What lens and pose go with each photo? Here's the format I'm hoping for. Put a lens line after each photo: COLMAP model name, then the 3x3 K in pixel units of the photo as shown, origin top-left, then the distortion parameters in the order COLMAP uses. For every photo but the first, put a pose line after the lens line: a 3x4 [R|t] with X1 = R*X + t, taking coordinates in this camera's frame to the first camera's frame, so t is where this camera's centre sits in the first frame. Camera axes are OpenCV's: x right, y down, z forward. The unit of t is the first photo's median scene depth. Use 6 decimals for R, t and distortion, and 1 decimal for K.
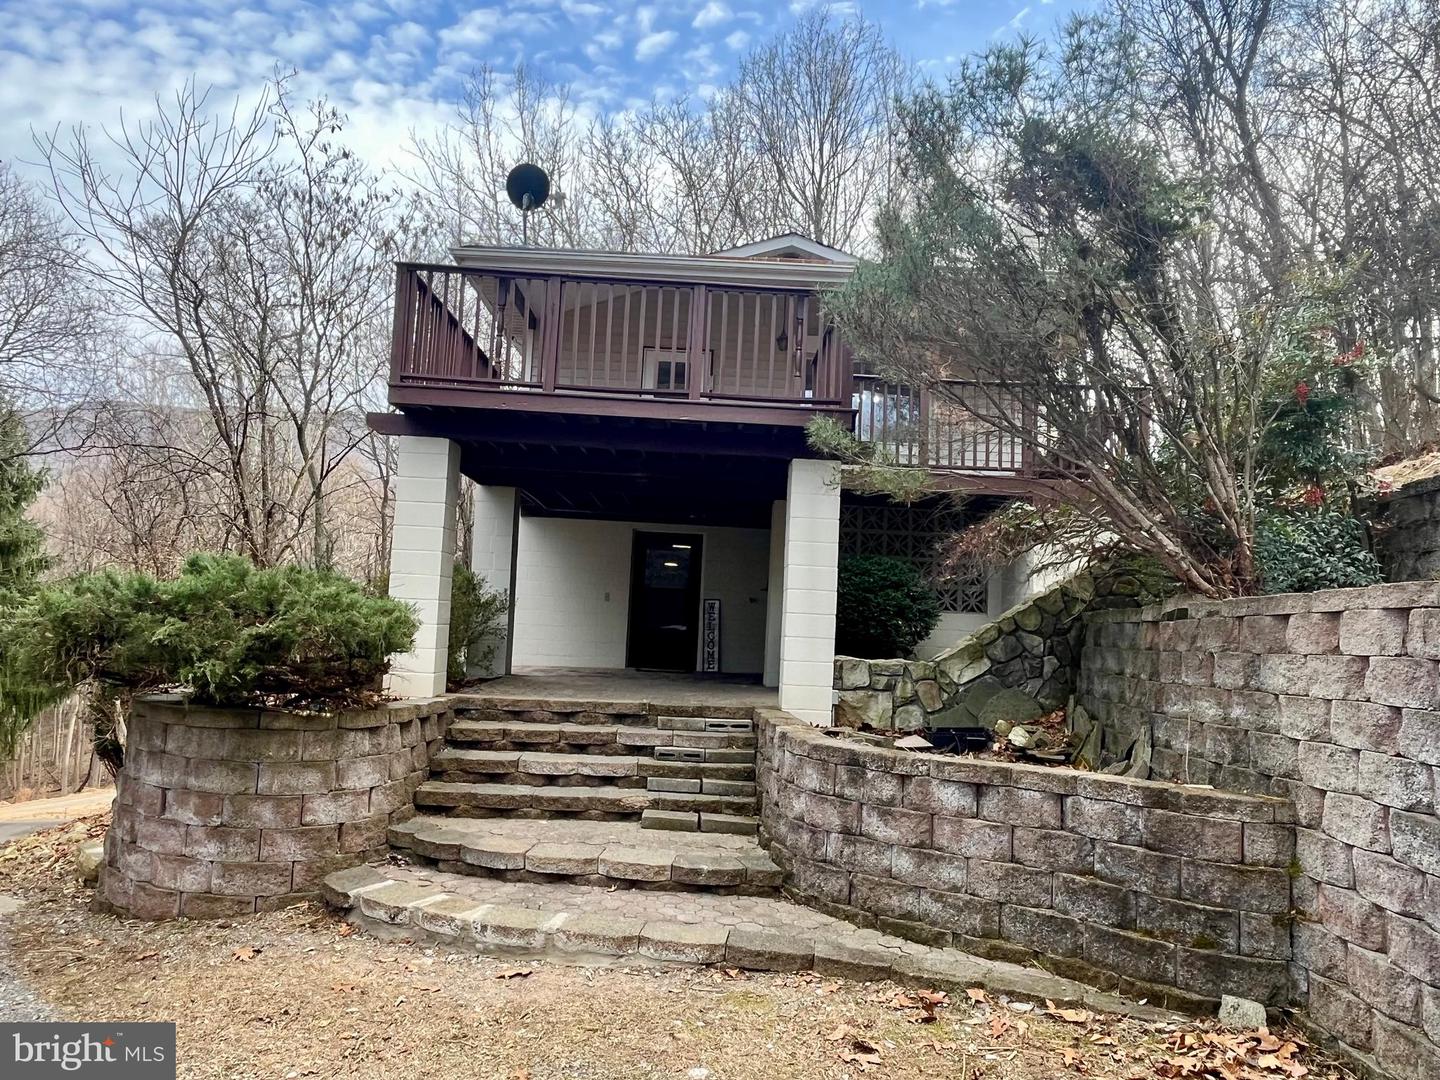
lens RADIAL K [[913.1, 0, 720.0], [0, 913.1, 540.0], [0, 0, 1]] dist [-0.021851, 0.000814]
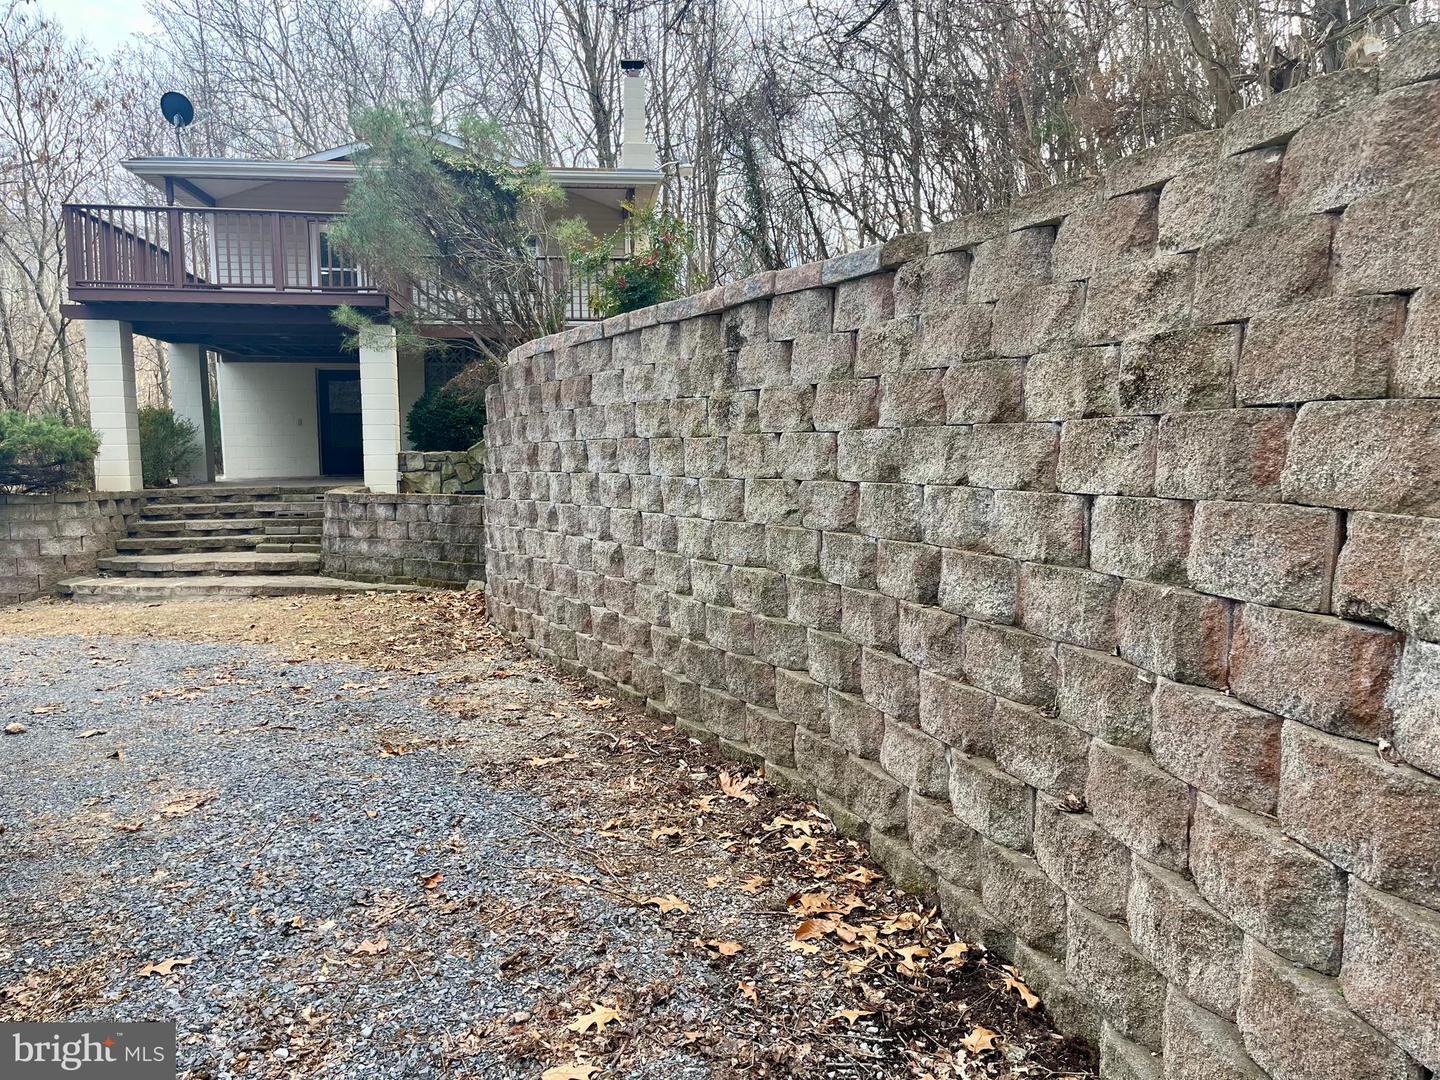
lens RADIAL K [[959.6, 0, 720.0], [0, 959.6, 540.0], [0, 0, 1]] dist [-0.000075, -0.036530]
pose [[0.987989, -0.065785, 0.139823, 0.542601], [0.038209, 0.980759, 0.191449, -0.023326], [-0.149727, -0.183807, 0.971492, -0.915071]]
